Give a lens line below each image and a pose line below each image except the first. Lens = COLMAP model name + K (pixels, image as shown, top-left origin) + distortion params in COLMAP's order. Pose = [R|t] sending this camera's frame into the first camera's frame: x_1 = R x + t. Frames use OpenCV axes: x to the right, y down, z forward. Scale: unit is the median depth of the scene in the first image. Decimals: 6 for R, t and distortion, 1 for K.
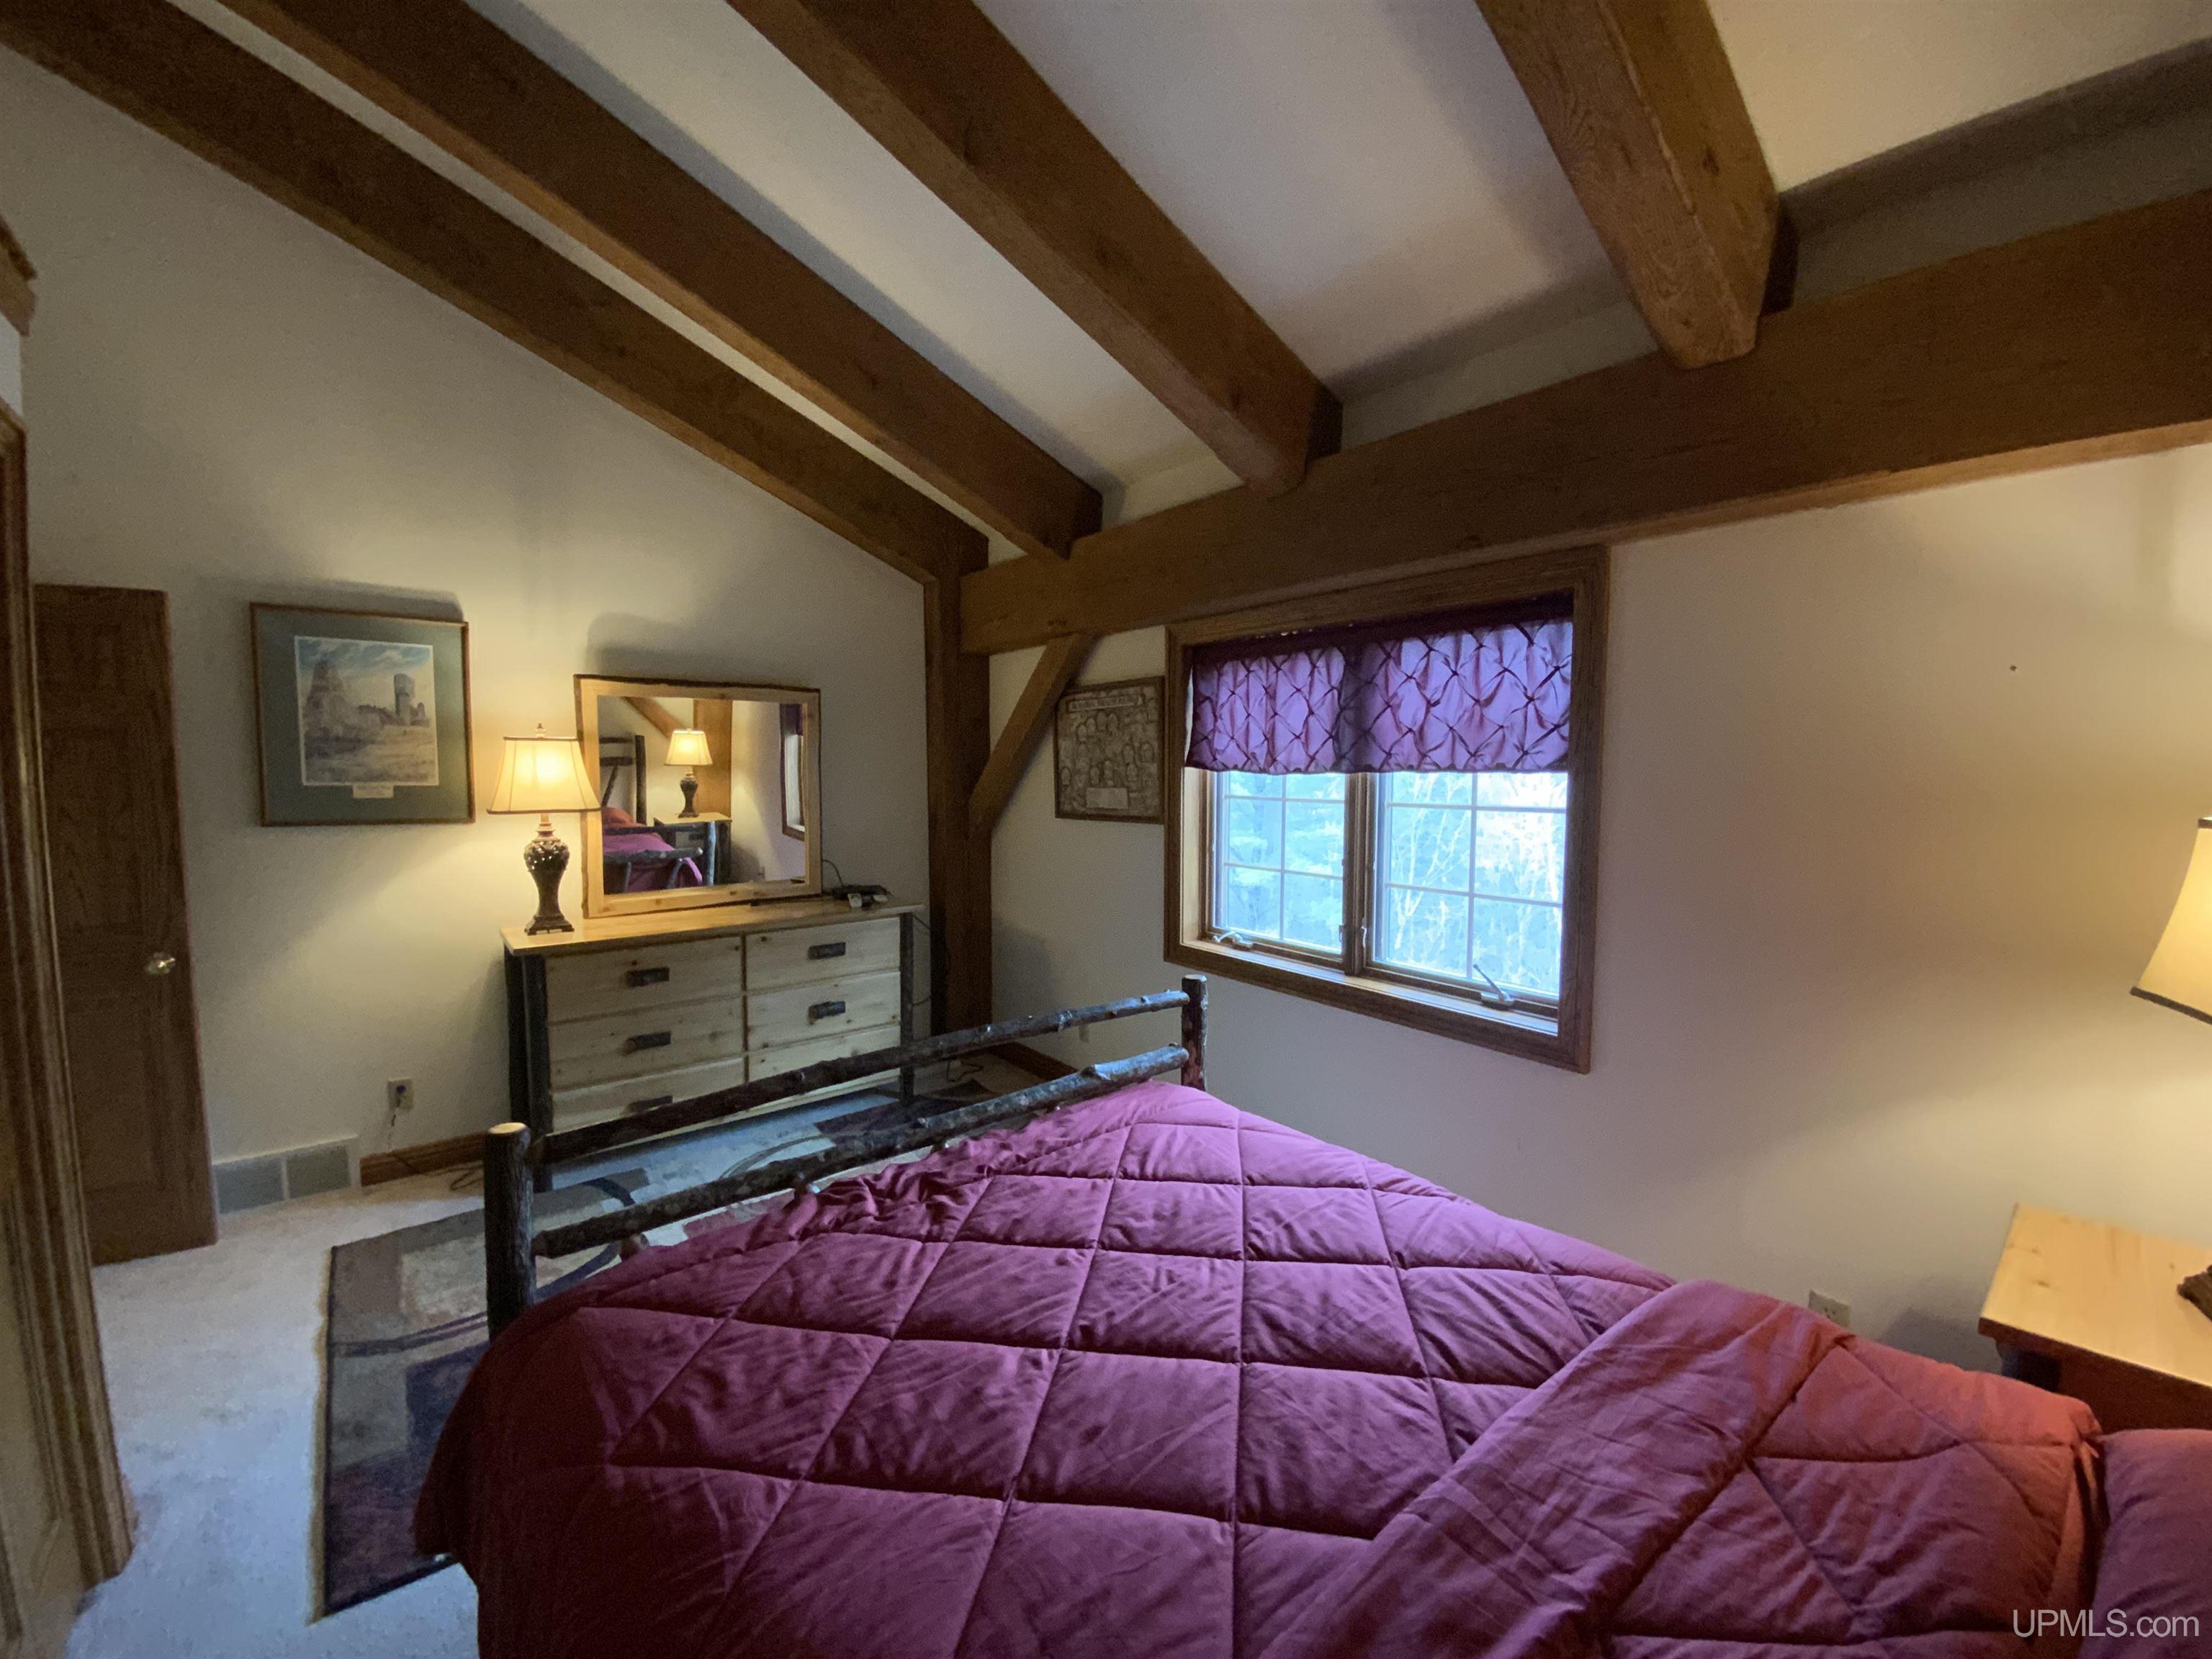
lens RADIAL K [[899.2, 0, 1102.8], [0, 899.2, 834.3], [0, 0, 1]] dist [0.034085, -0.025112]
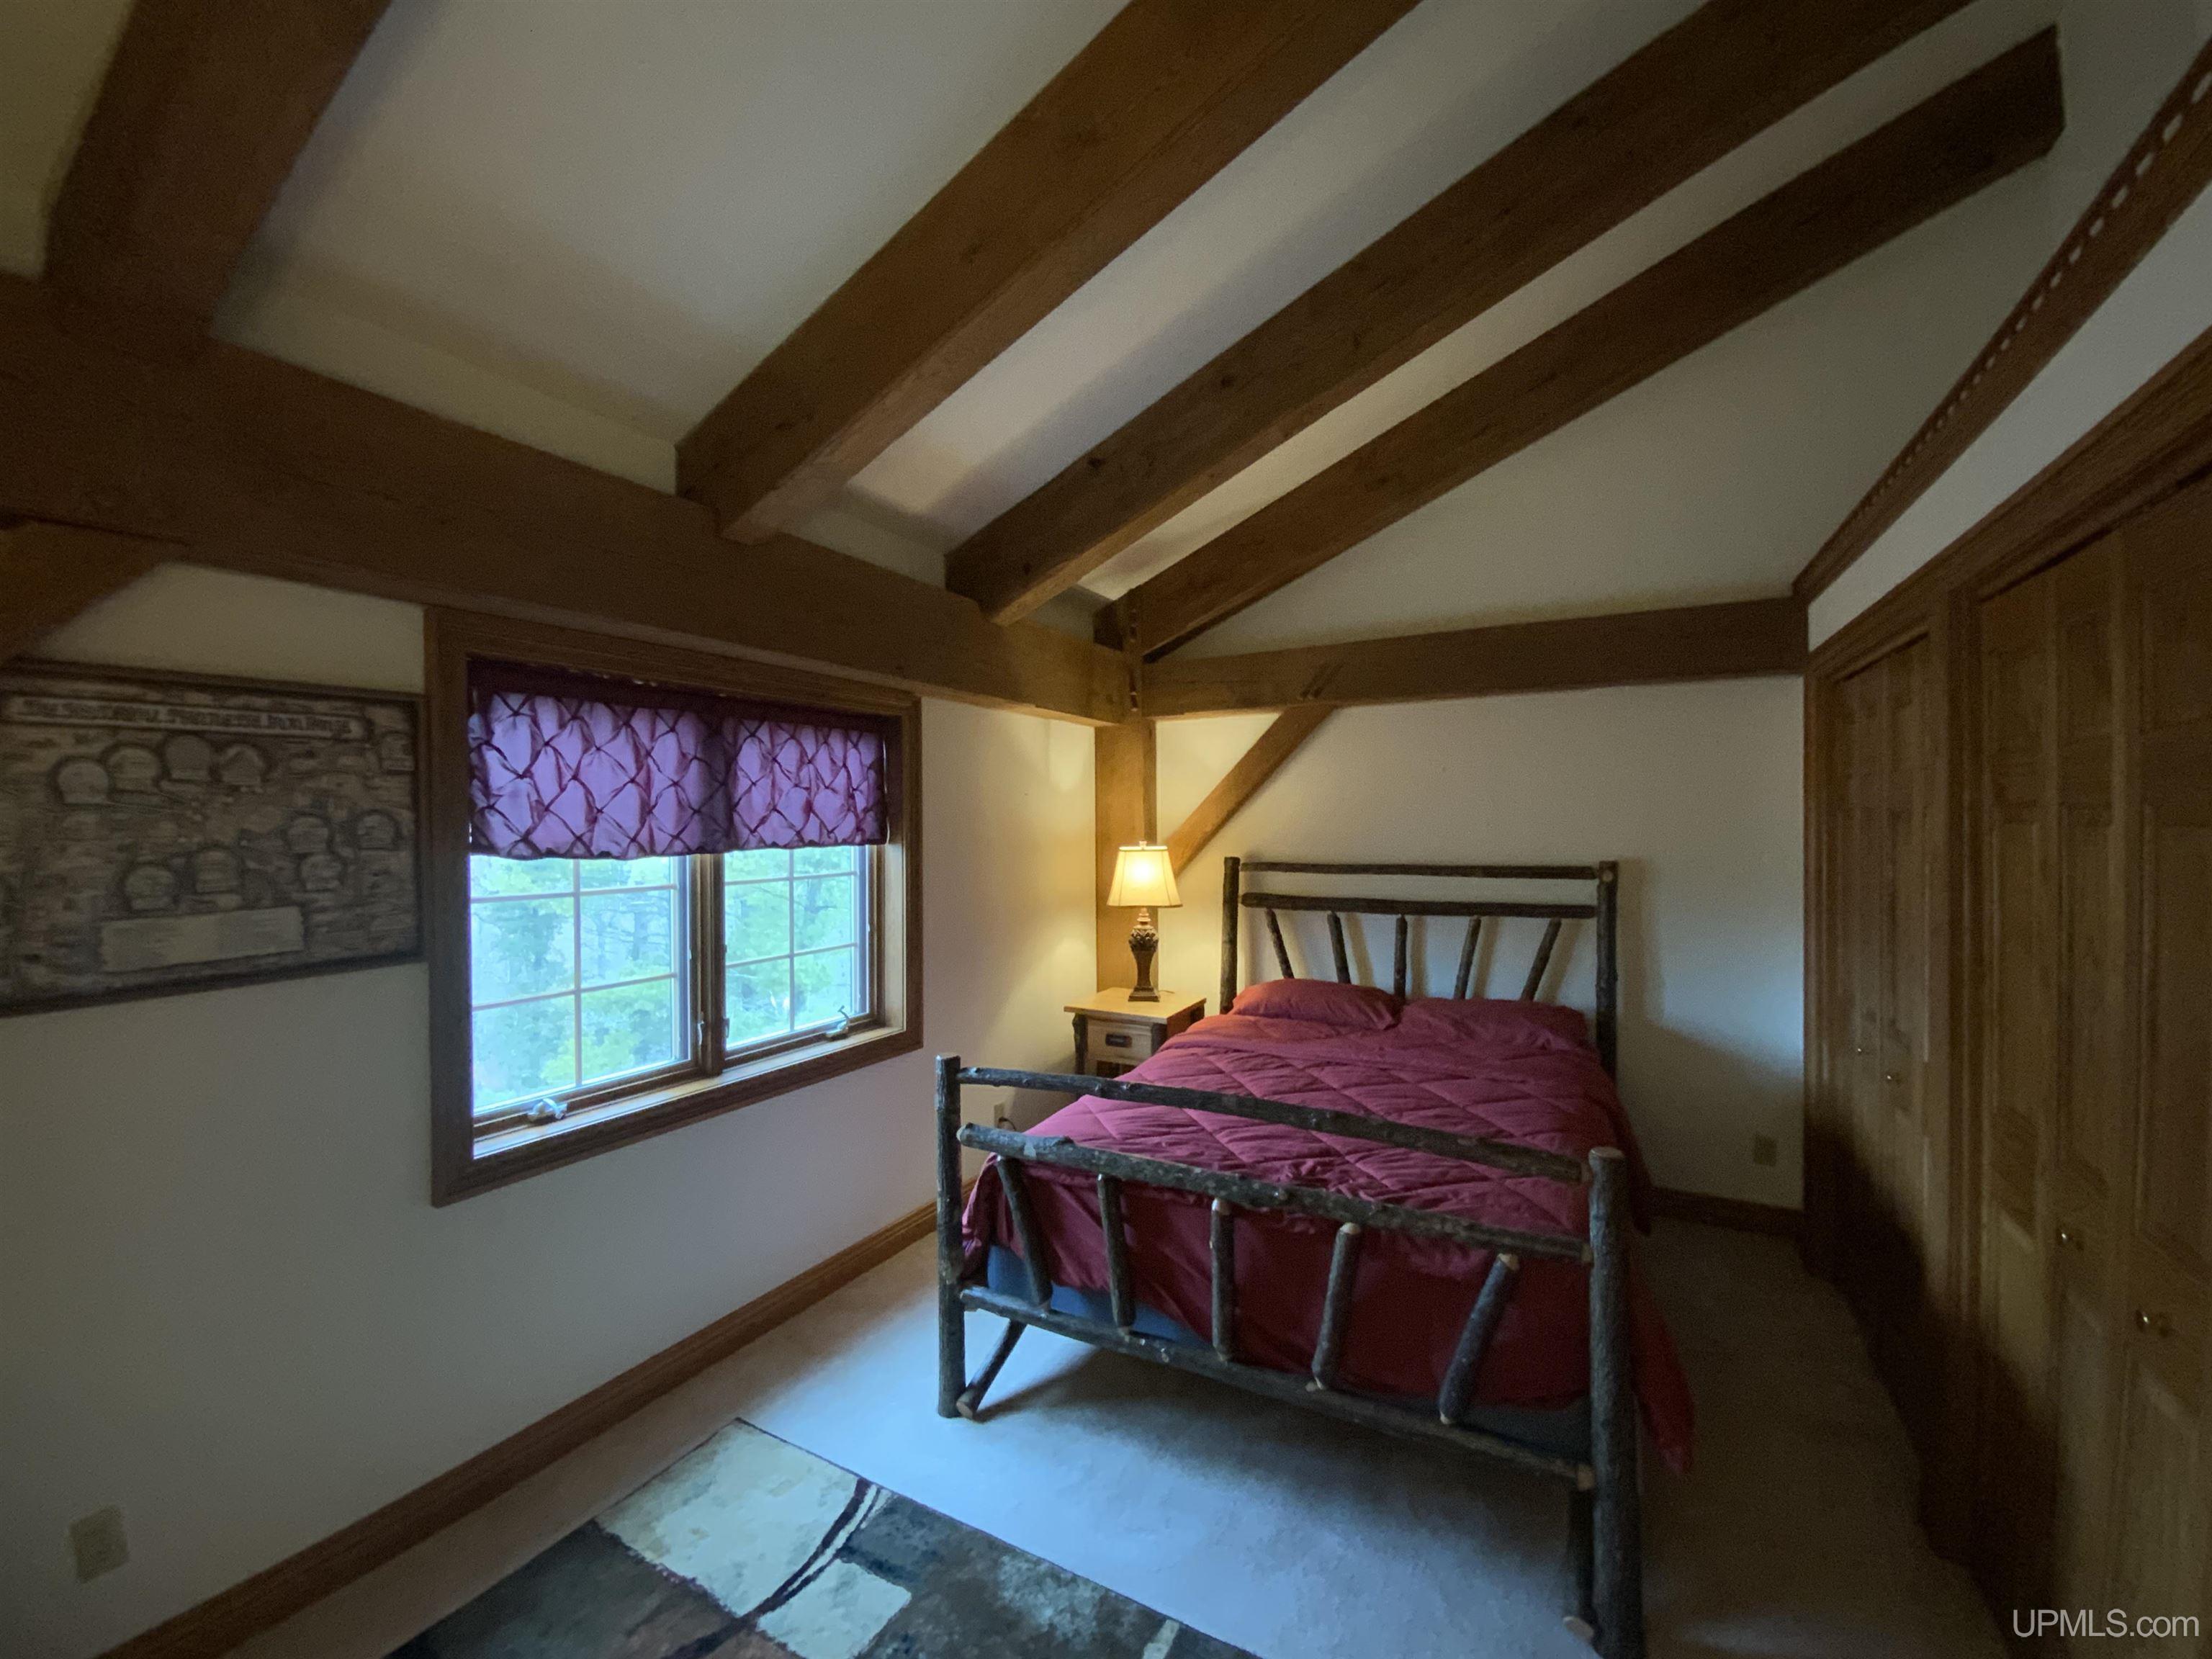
lens RADIAL K [[899.2, 0, 1102.8], [0, 899.2, 834.3], [0, 0, 1]] dist [0.034085, -0.025112]
pose [[-0.386360, 0.002725, 0.922344, -0.641572], [0.097672, 0.994494, 0.037975, -0.072307], [-0.917162, 0.104759, -0.384499, 0.869181]]
